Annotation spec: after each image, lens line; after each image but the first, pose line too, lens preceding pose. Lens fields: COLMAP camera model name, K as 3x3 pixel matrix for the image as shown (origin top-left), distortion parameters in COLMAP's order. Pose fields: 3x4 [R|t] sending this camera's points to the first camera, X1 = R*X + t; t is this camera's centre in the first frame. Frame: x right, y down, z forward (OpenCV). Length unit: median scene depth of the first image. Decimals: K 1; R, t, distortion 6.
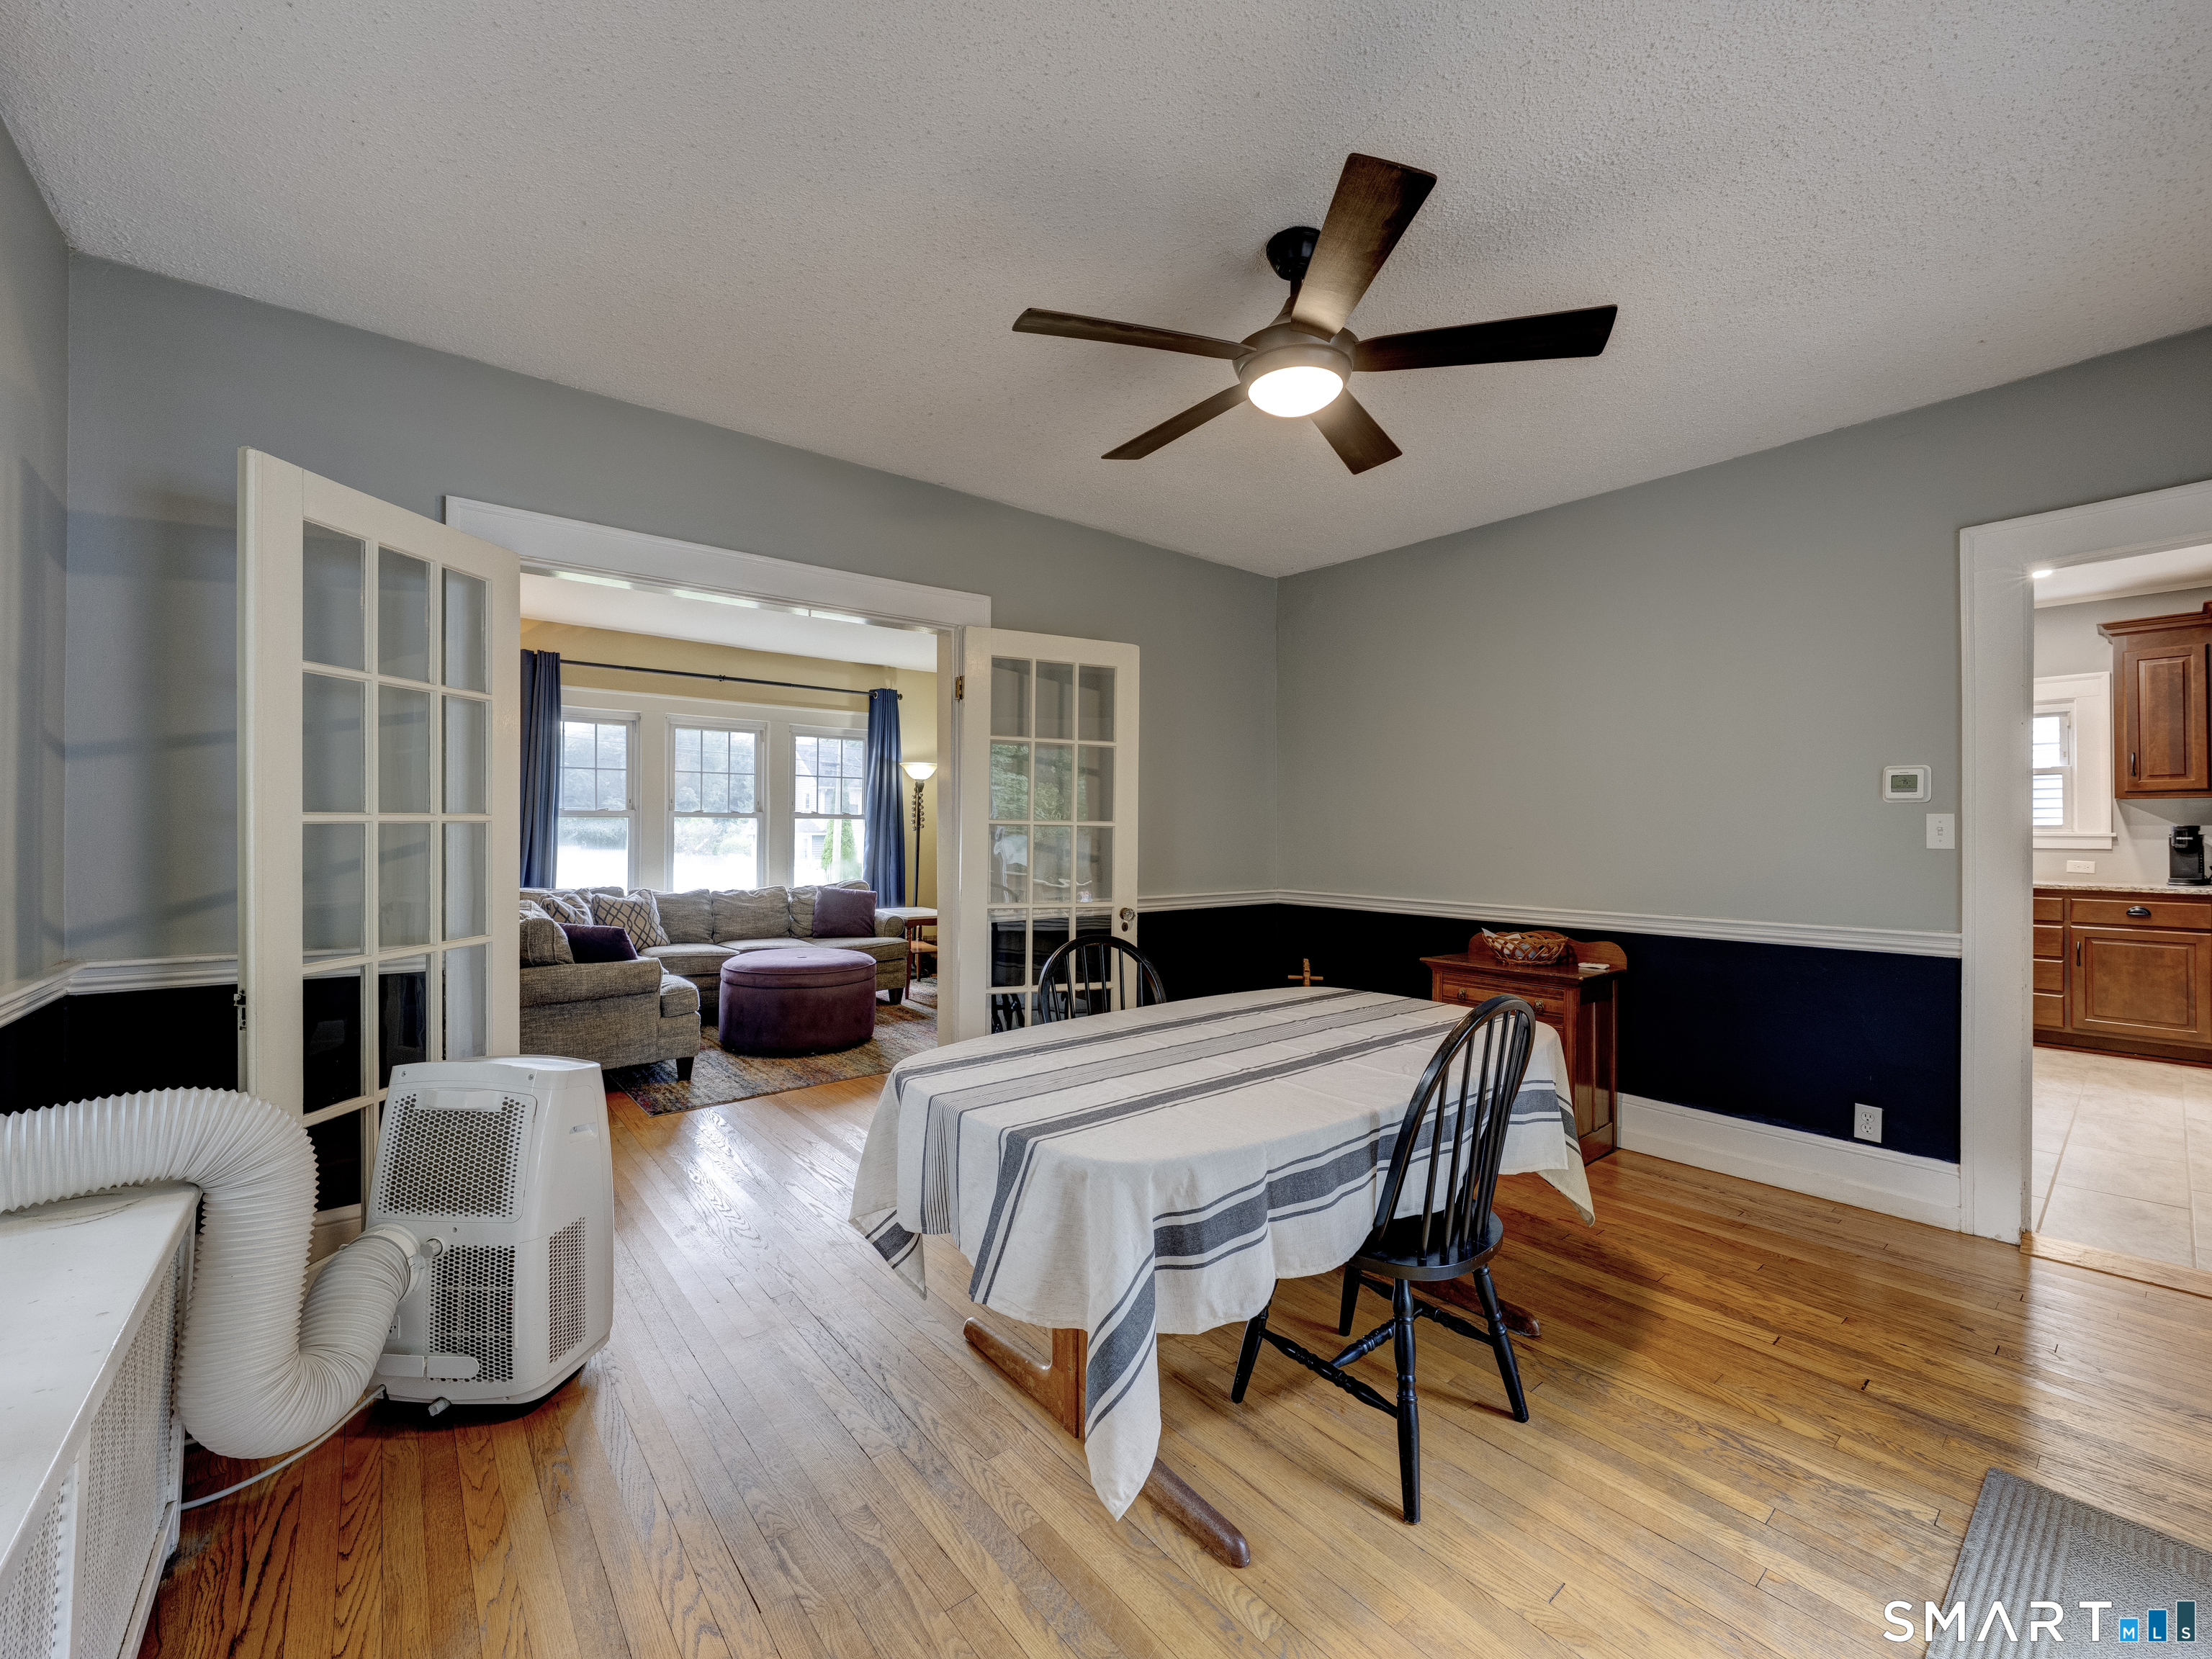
lens RADIAL K [[902.3, 0, 1092.6], [0, 902.3, 834.8], [0, 0, 1]] dist [-0.004673, 0.000861]
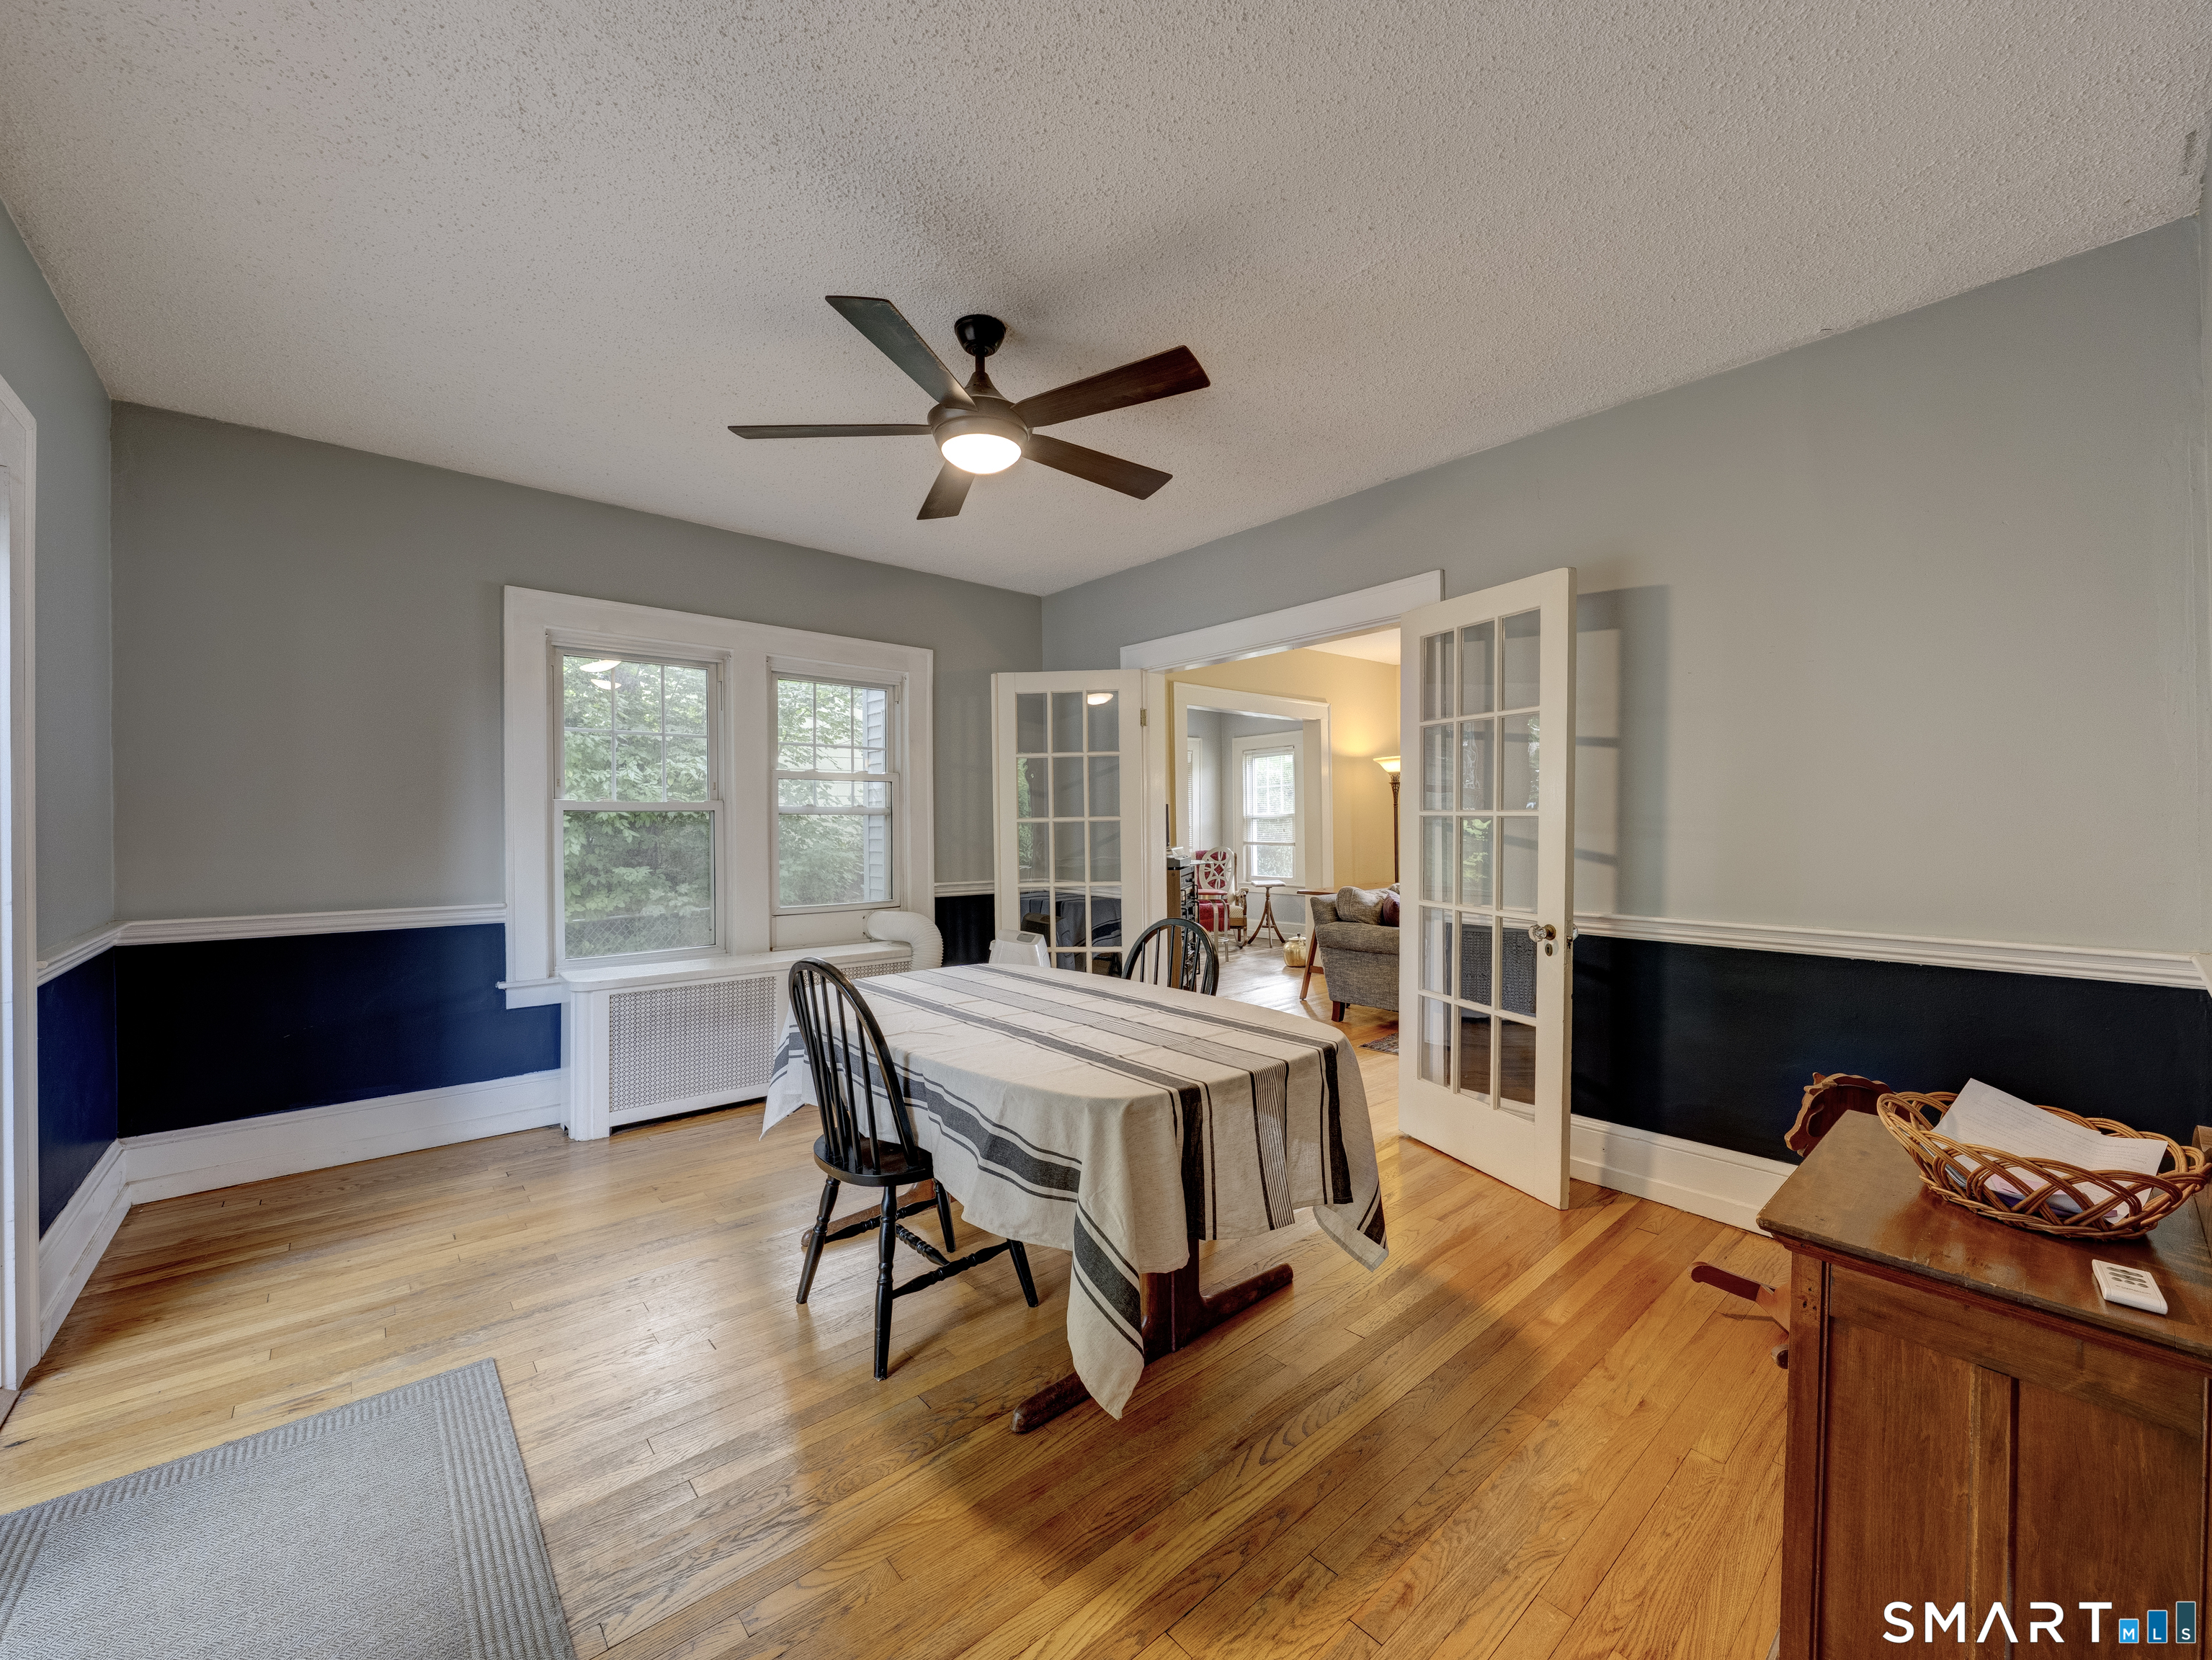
lens RADIAL K [[864.1, 0, 1090.8], [0, 864.1, 826.5], [0, 0, 1]] dist [-0.001531, 0.000238]
pose [[0.026991, -0.002441, -0.999633, 1.219821], [-0.000432, 0.999997, -0.002454, 0.002671], [0.999636, 0.000498, 0.026990, 0.991763]]
